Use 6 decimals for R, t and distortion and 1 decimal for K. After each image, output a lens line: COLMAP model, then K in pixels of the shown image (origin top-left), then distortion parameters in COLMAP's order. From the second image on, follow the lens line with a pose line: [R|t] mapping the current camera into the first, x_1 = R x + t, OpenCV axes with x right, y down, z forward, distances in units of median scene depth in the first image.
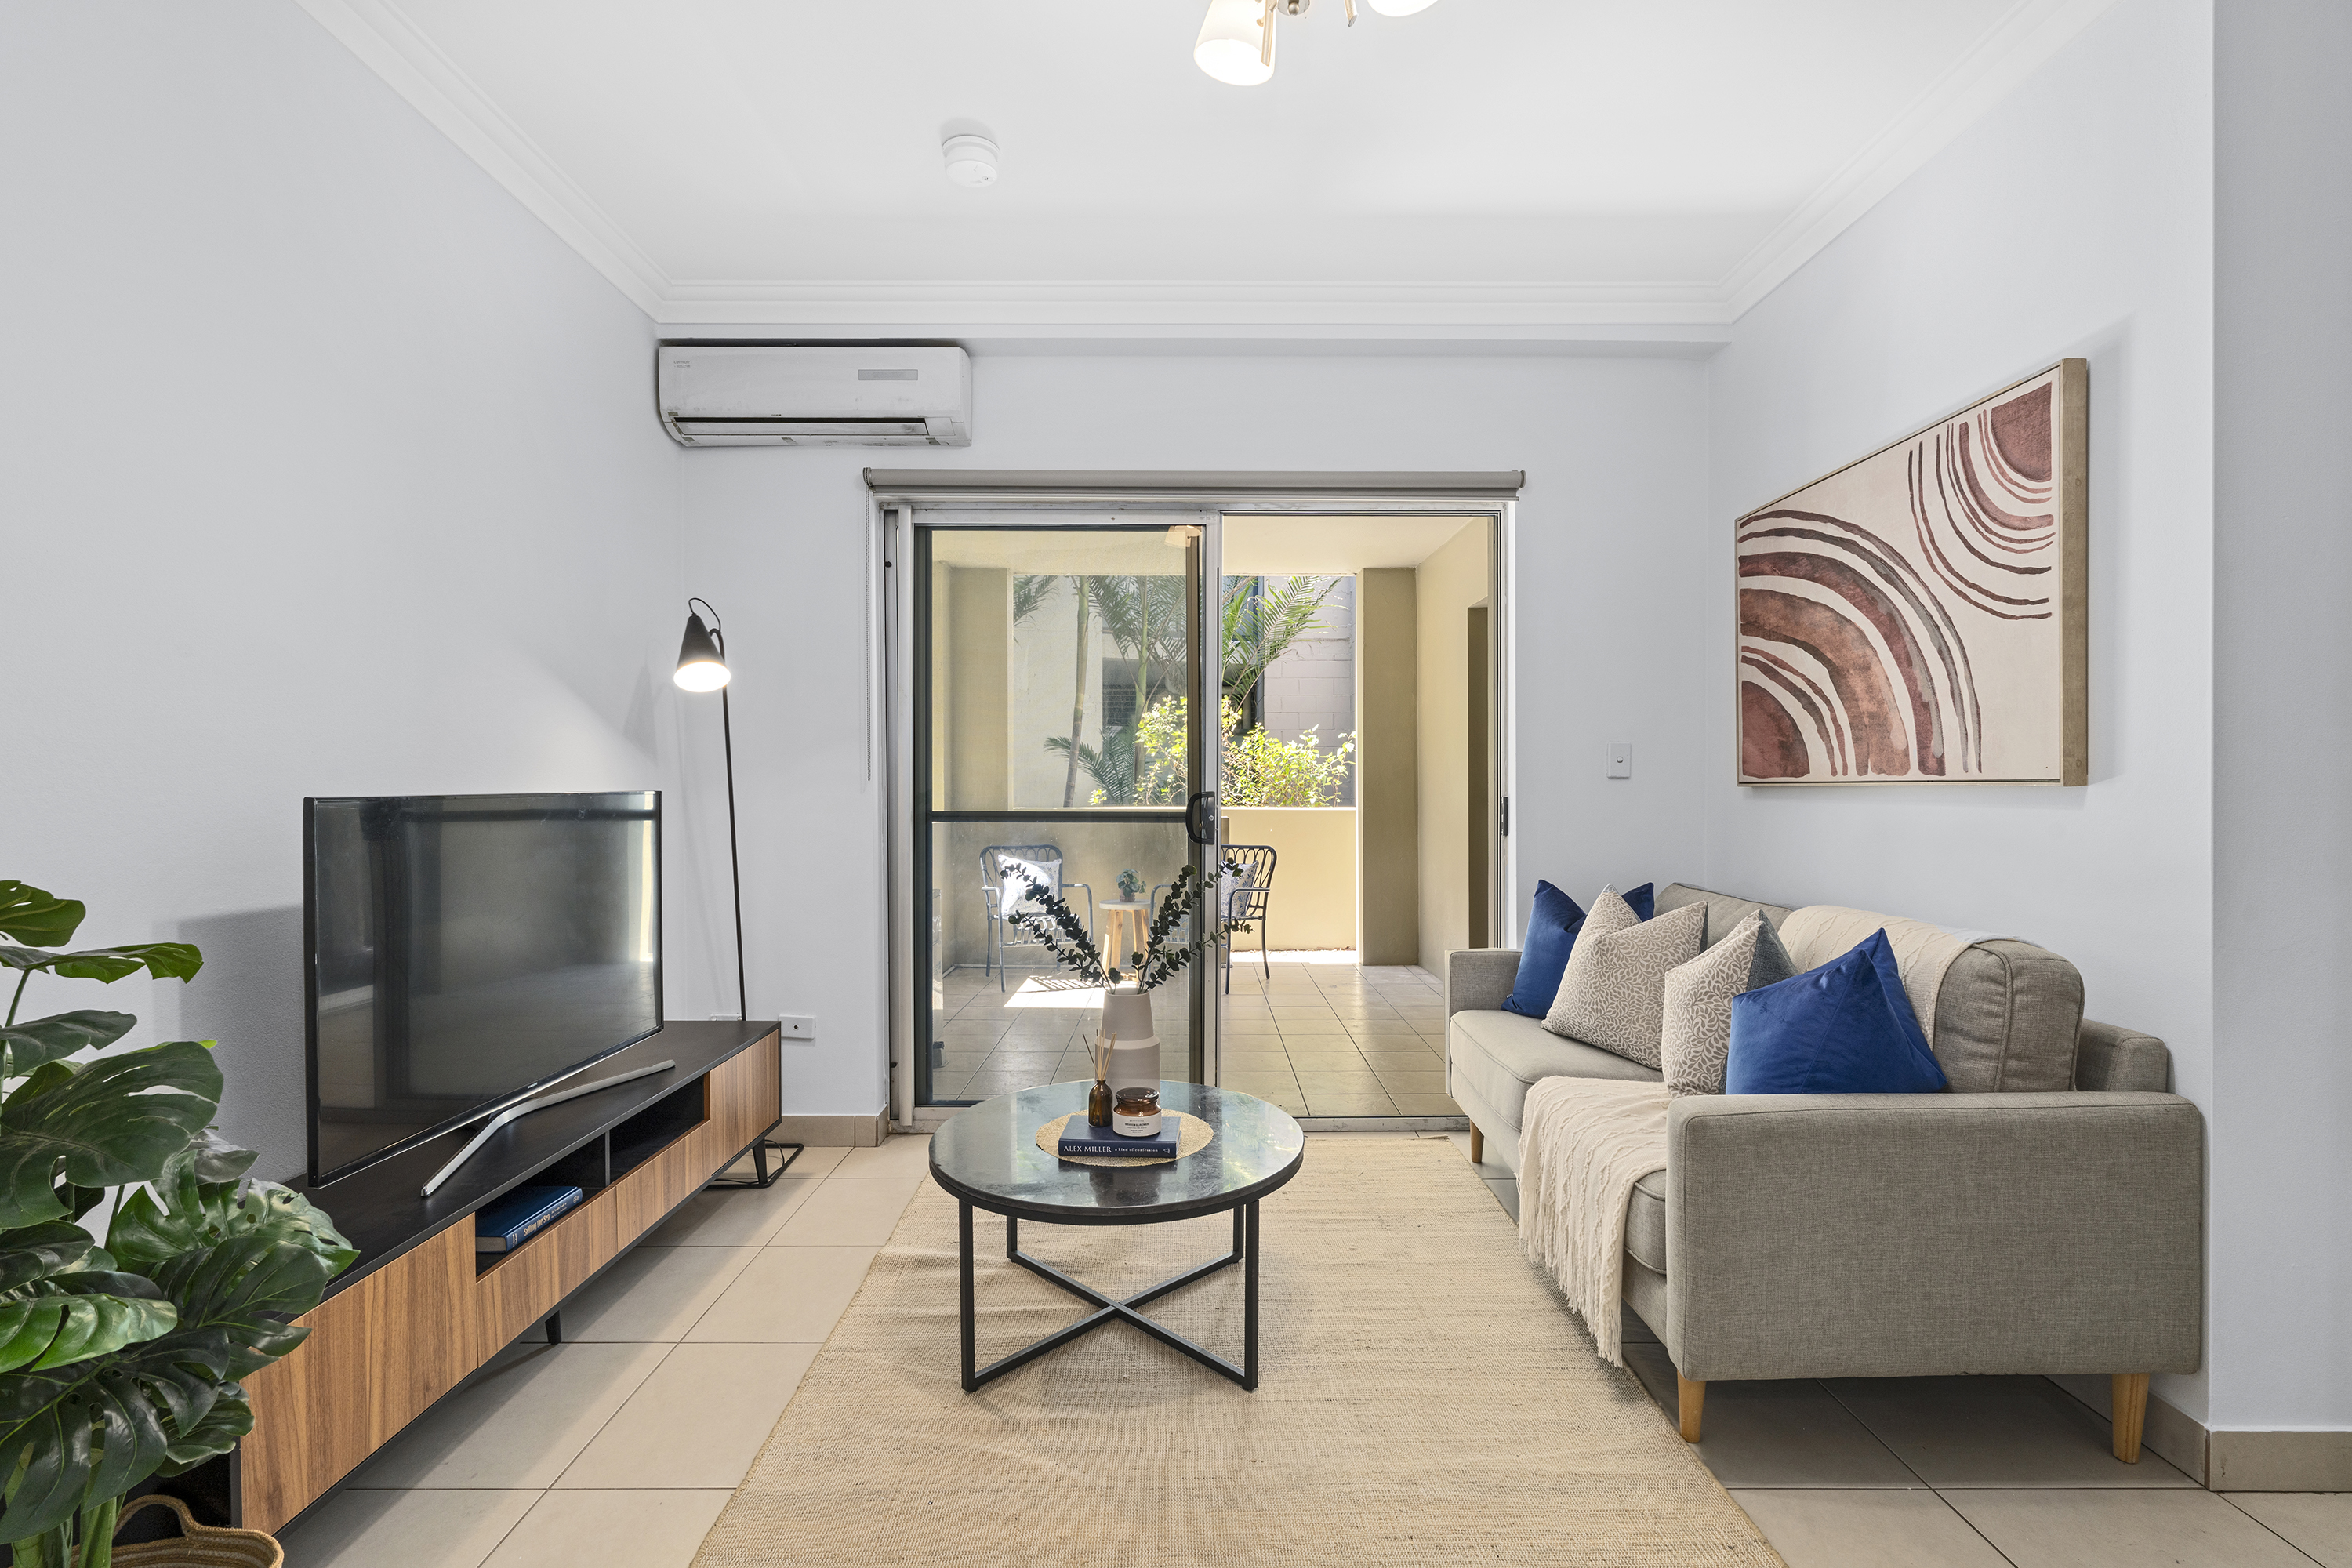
lens RADIAL K [[1037.2, 0, 1176.0], [0, 1037.2, 784.0], [0, 0, 1]] dist [-0.024067, 0.000100]
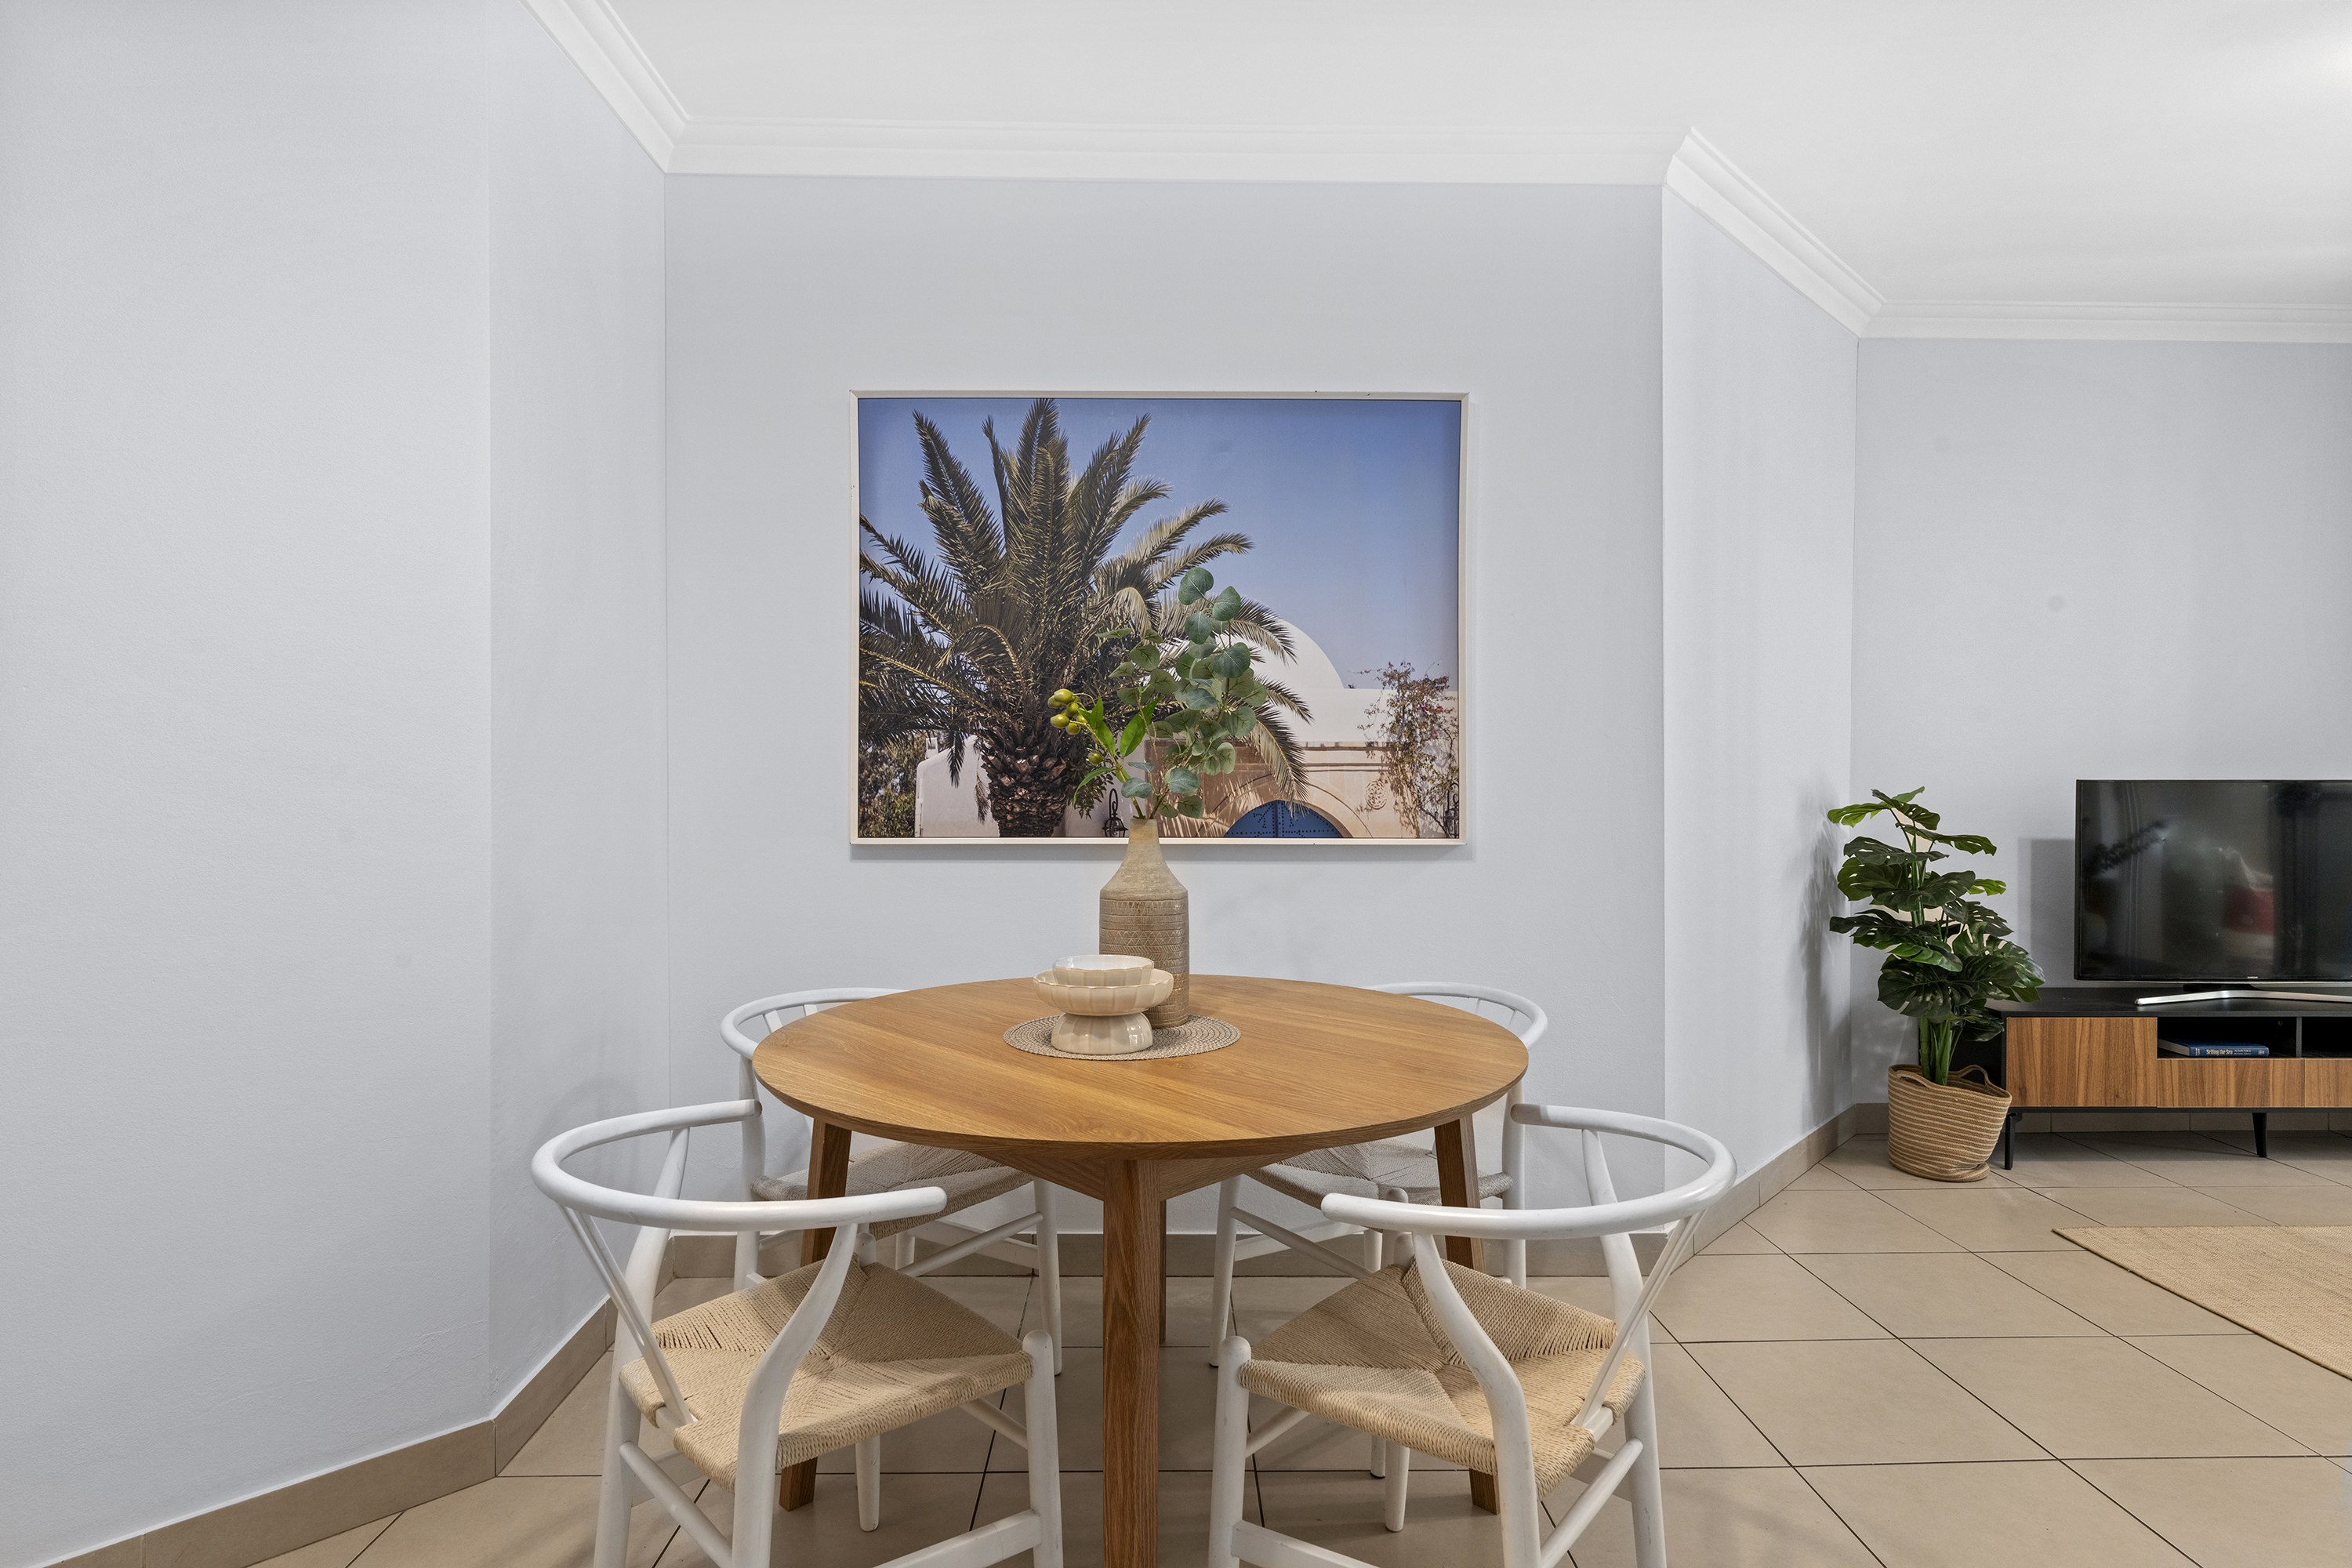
lens RADIAL K [[1288.9, 0, 1176.0], [0, 1288.9, 784.0], [0, 0, 1]] dist [-0.001028, -0.000535]
pose [[0.022696, 0.009162, -0.999700, 1.577445], [0.003024, 0.999953, 0.009233, -0.006185], [0.999738, -0.003233, 0.022667, -0.778513]]
